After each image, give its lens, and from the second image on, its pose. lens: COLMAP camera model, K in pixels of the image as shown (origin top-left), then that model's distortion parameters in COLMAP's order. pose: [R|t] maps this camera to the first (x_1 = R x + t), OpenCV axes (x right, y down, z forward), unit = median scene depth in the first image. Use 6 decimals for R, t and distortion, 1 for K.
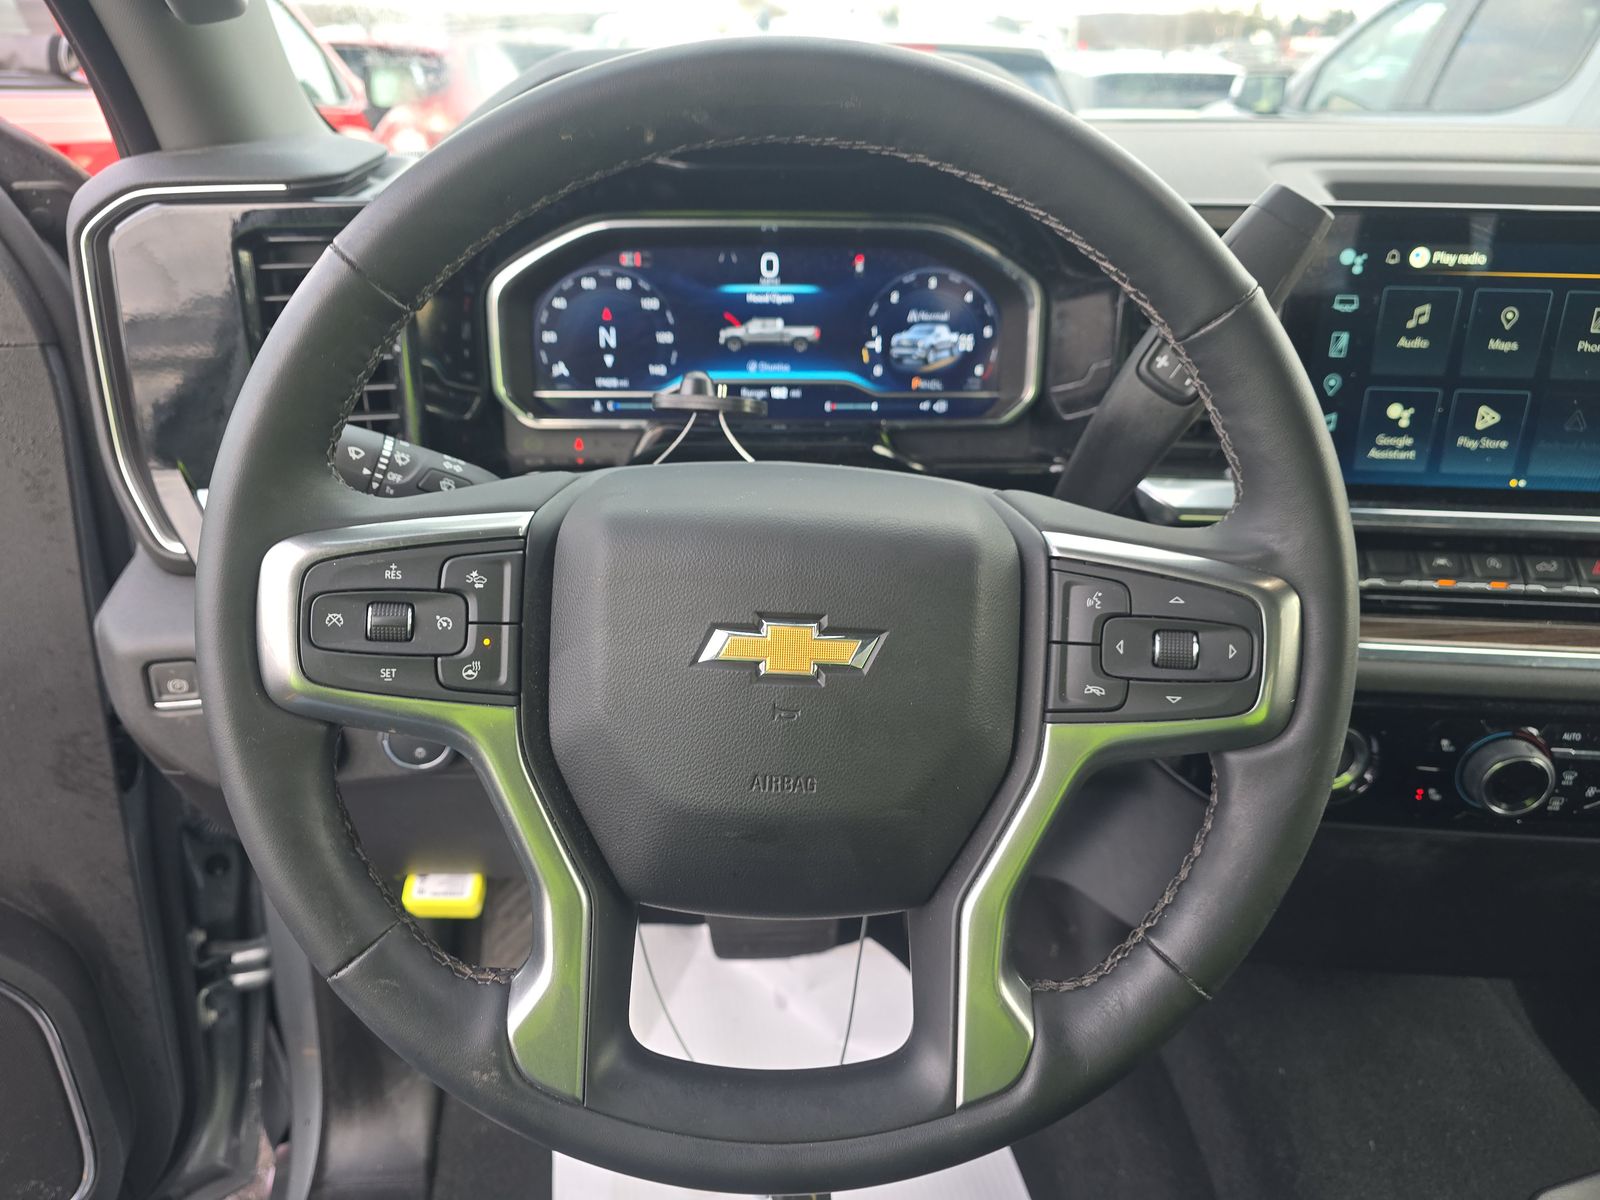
lens RADIAL K [[1089.2, 0, 802.5], [0, 1089.2, 594.9], [0, 0, 1]] dist [0.018504, -0.009946]
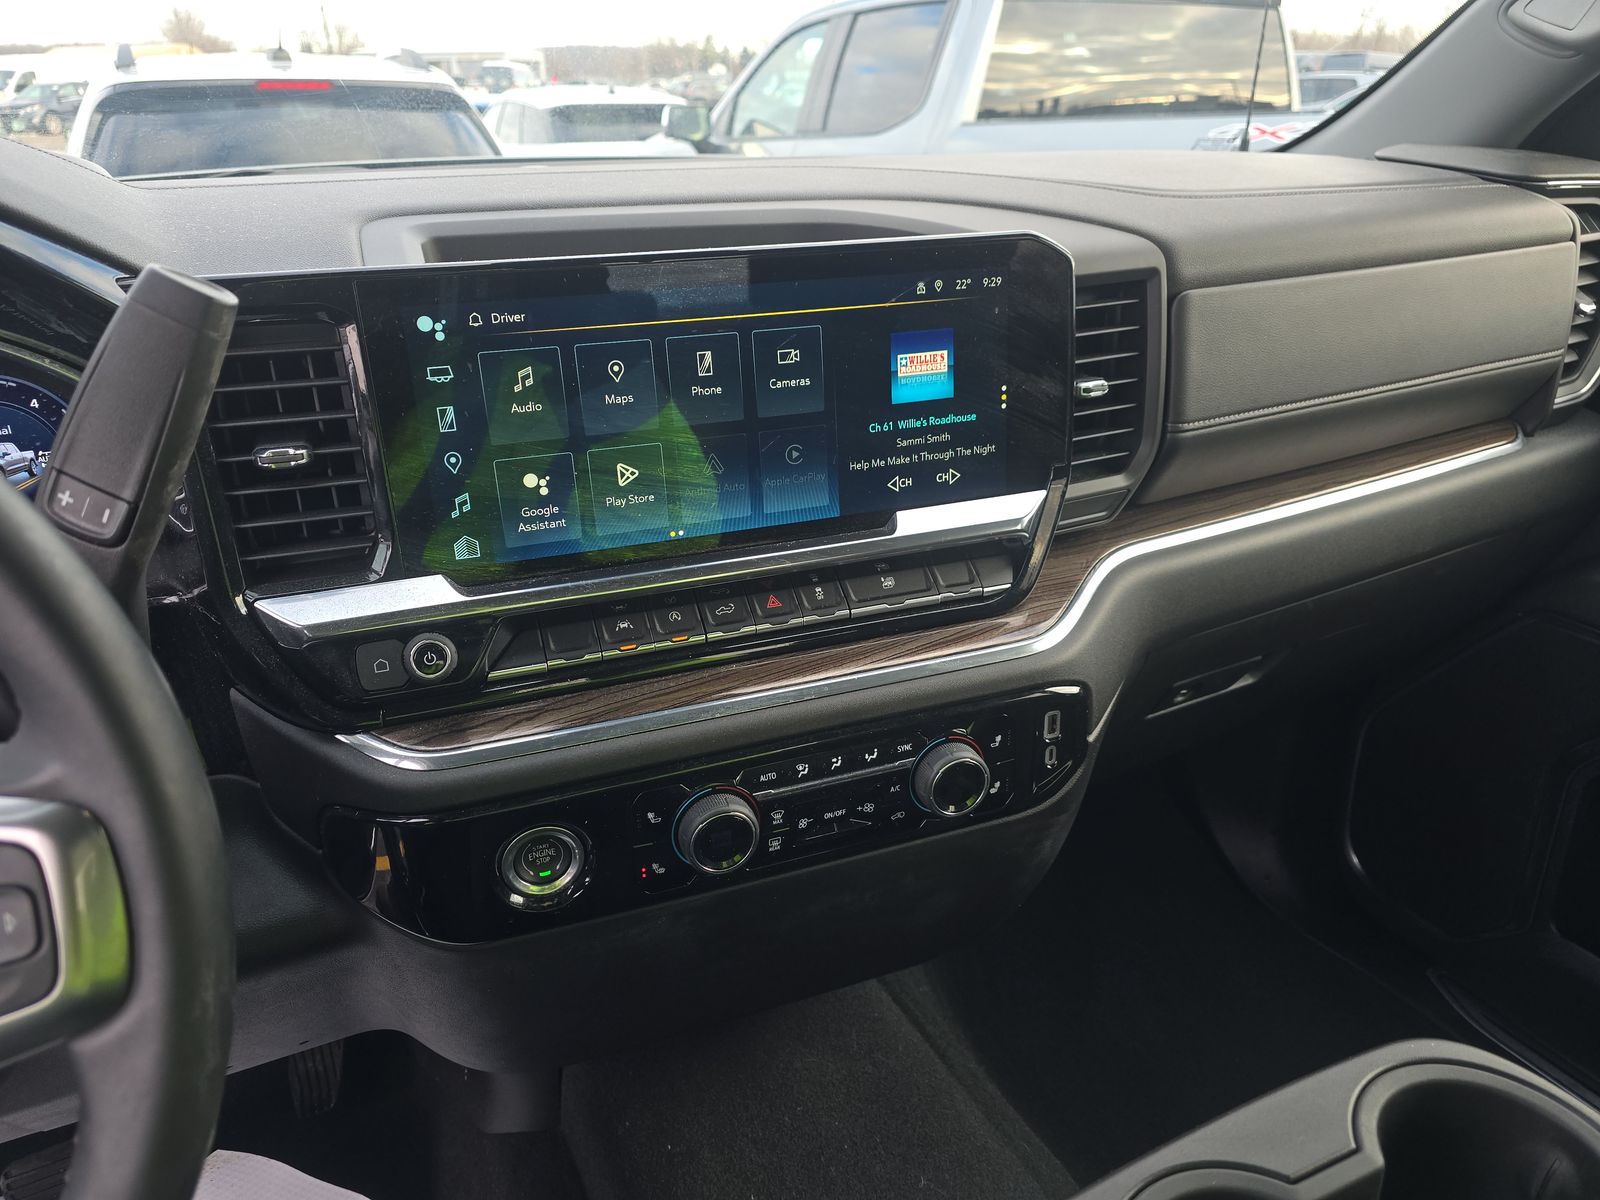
lens RADIAL K [[1089.2, 0, 797.0], [0, 1089.2, 603.8], [0, 0, 1]] dist [0.018504, -0.009946]
pose [[0.911683, -0.190076, 0.364288, 0.387007], [0.196415, 0.980318, 0.019948, -0.039002], [-0.360909, 0.053366, 0.931073, 0.060539]]
